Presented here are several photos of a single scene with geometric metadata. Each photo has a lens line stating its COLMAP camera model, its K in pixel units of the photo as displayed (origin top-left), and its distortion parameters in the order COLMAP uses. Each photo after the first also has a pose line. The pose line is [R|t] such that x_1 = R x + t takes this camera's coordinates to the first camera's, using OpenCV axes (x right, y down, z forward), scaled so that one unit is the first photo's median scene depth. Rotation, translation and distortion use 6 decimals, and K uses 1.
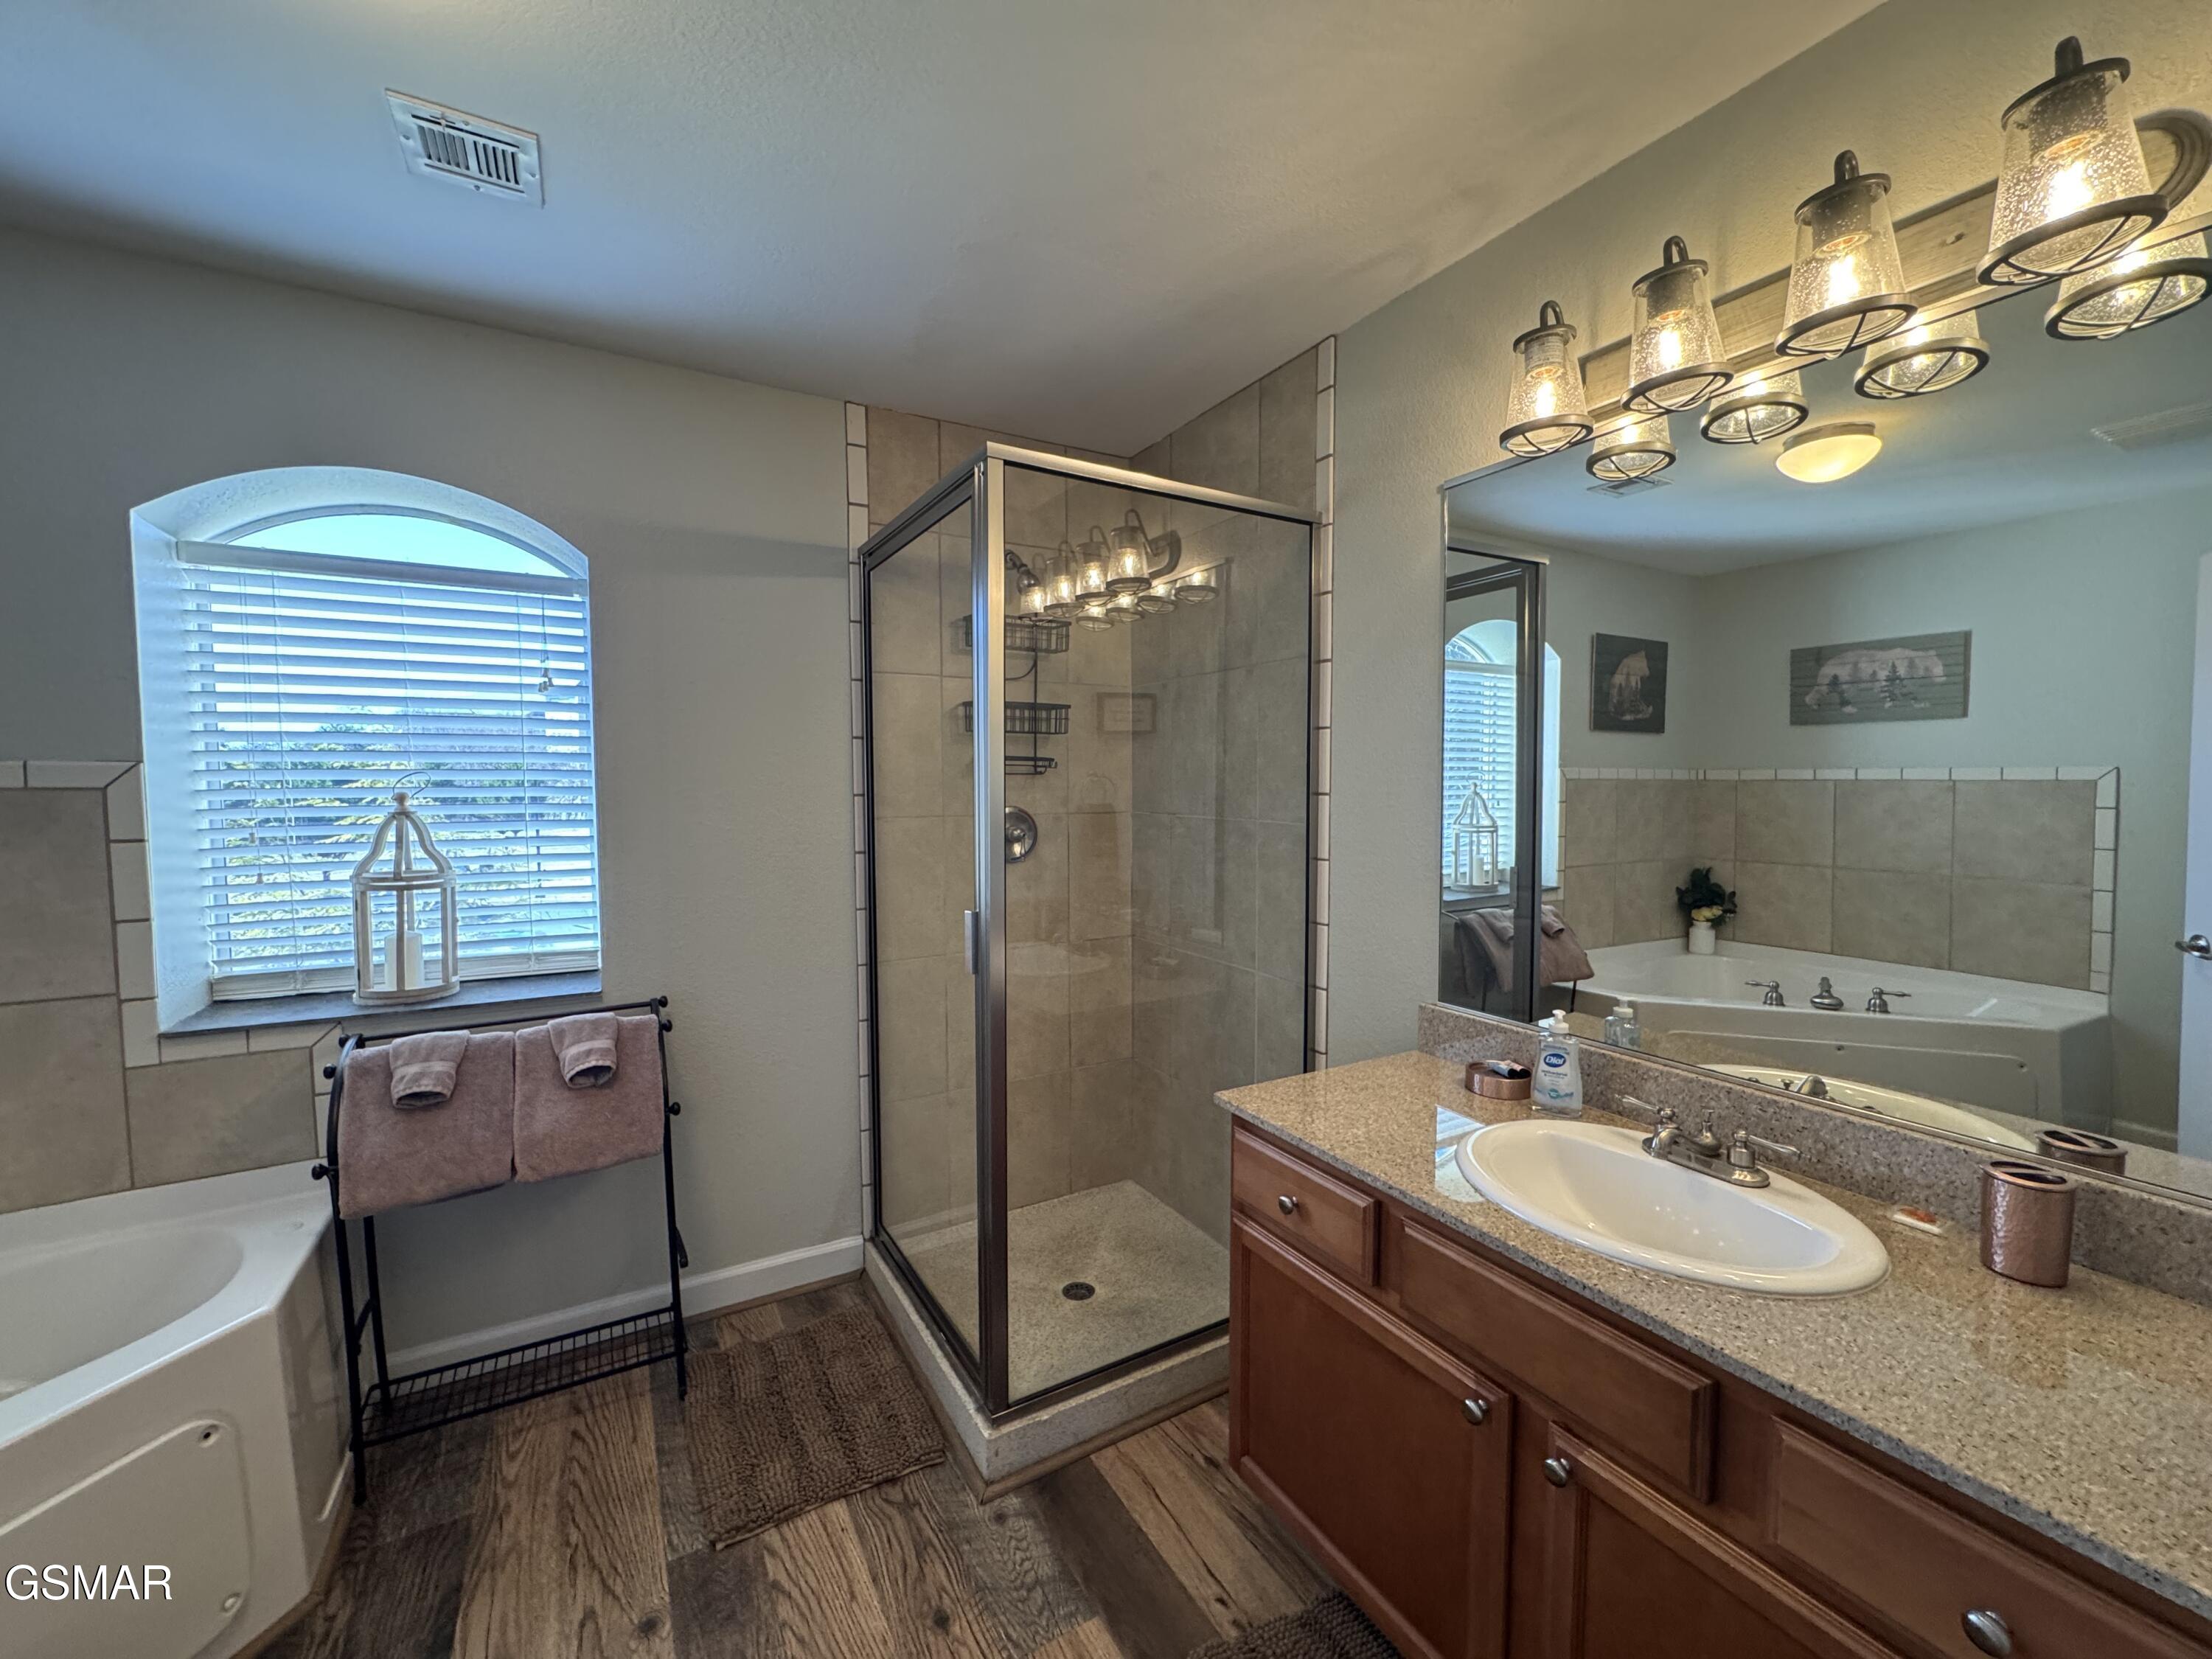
lens RADIAL K [[883.0, 0, 1156.0], [0, 883.0, 821.6], [0, 0, 1]] dist [-0.002747, 0.000757]
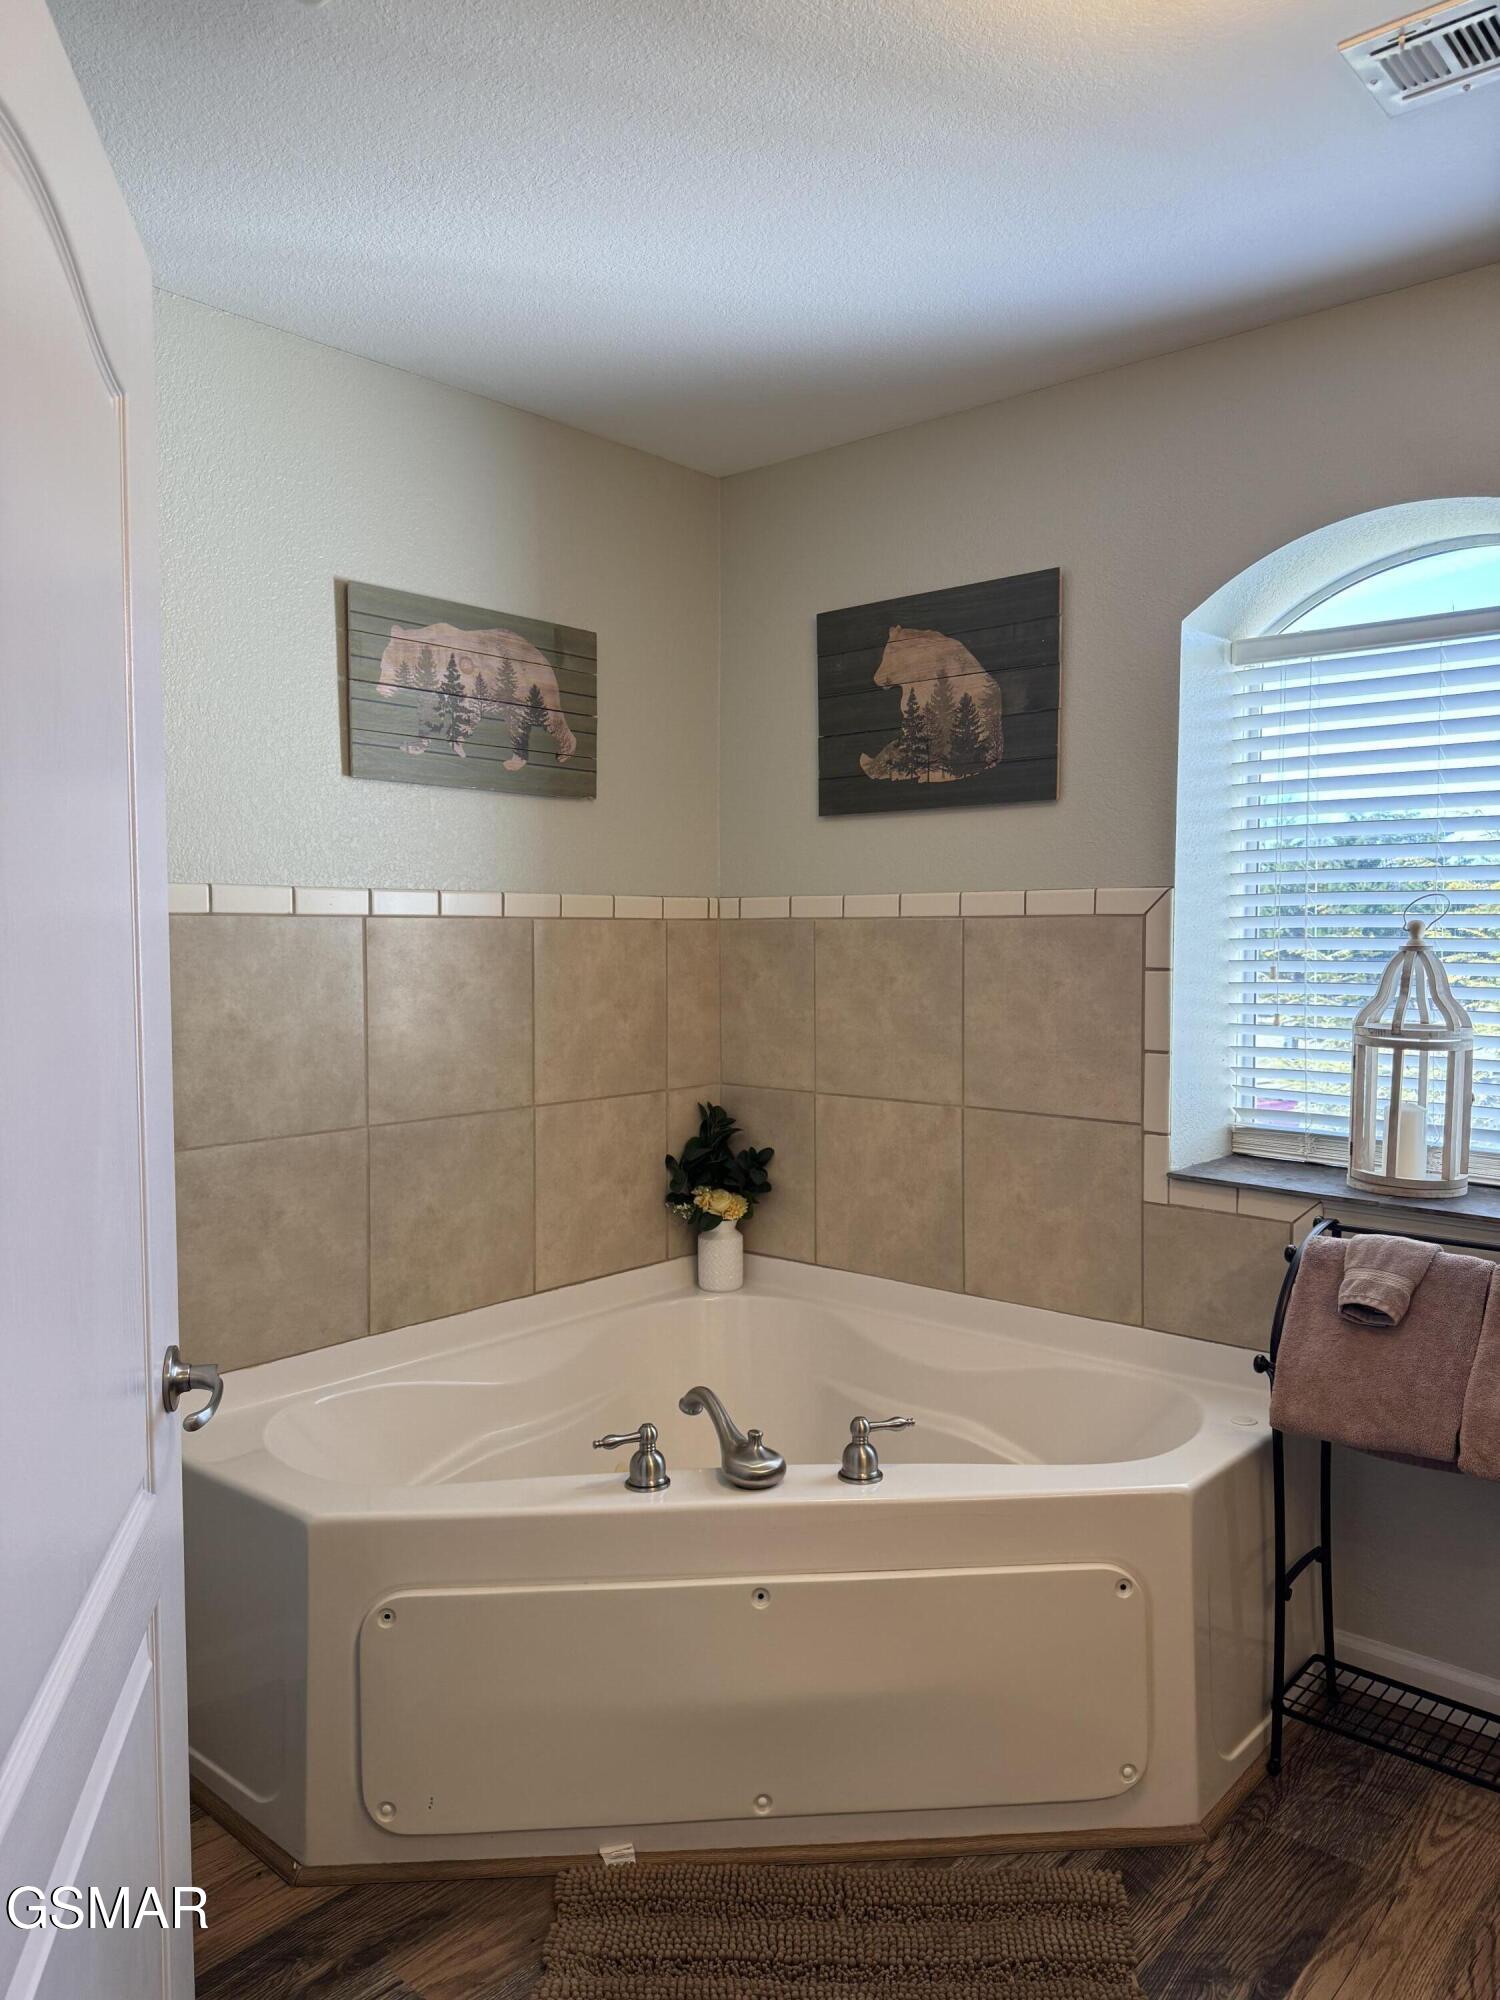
lens RADIAL K [[1480.9, 0, 747.0], [0, 1480.9, 988.3], [0, 0, 1]] dist [0.024713, -0.011997]
pose [[0.303798, 0.049674, -0.951441, 0.228224], [-0.042370, 0.998356, 0.038595, -0.000152], [0.951794, 0.028587, 0.305404, 0.069680]]
